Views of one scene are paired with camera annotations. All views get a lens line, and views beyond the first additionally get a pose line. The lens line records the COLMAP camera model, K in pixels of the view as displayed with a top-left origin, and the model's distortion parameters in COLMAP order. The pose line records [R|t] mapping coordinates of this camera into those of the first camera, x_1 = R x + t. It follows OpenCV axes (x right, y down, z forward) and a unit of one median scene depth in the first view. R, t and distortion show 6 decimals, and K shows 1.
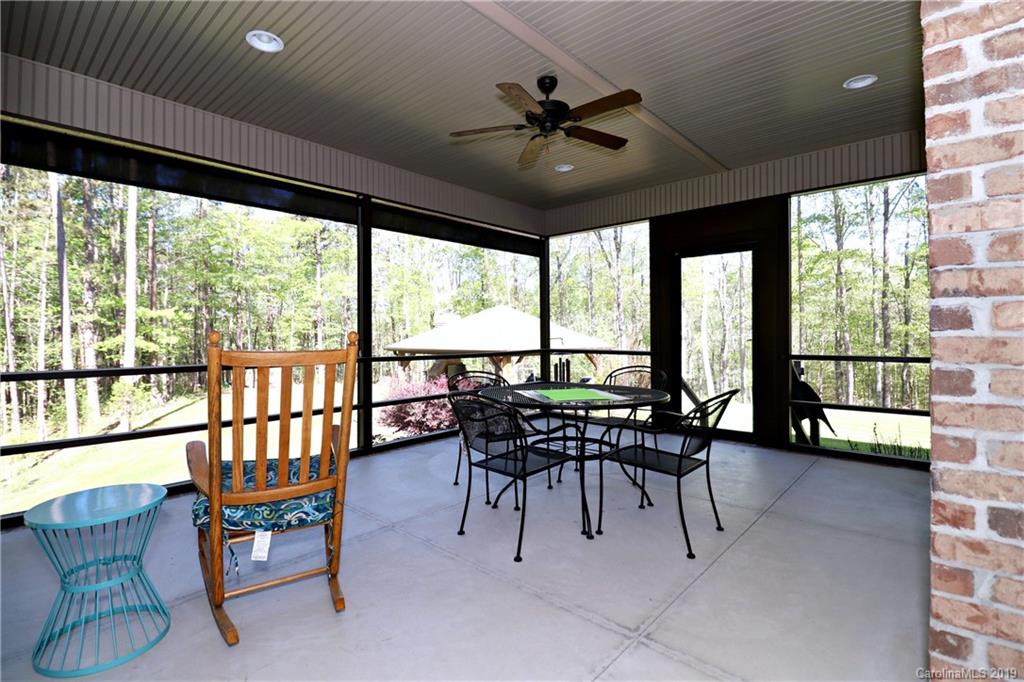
lens RADIAL K [[486.5, 0, 512.2], [0, 486.5, 332.8], [0, 0, 1]] dist [-0.005922, -0.001290]
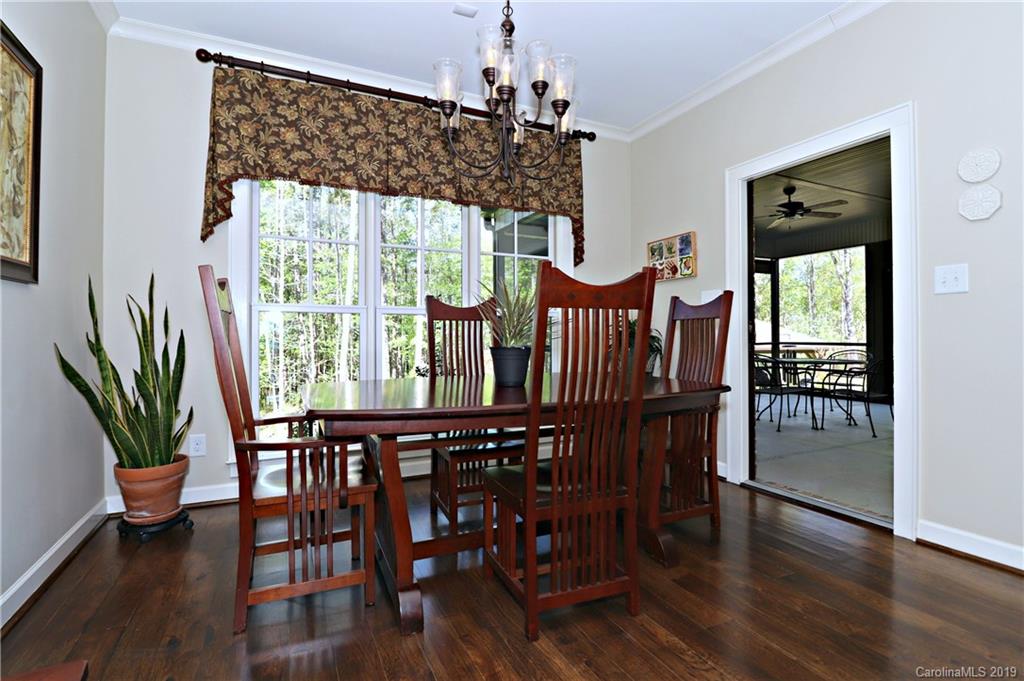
lens RADIAL K [[486.5, 0, 506.2], [0, 486.5, 338.2], [0, 0, 1]] dist [-0.005922, -0.001290]
pose [[0.921308, 0.004248, -0.388809, -0.193618], [-0.001680, 0.999974, 0.006945, 0.025029], [0.388829, -0.005745, 0.921292, -1.063719]]
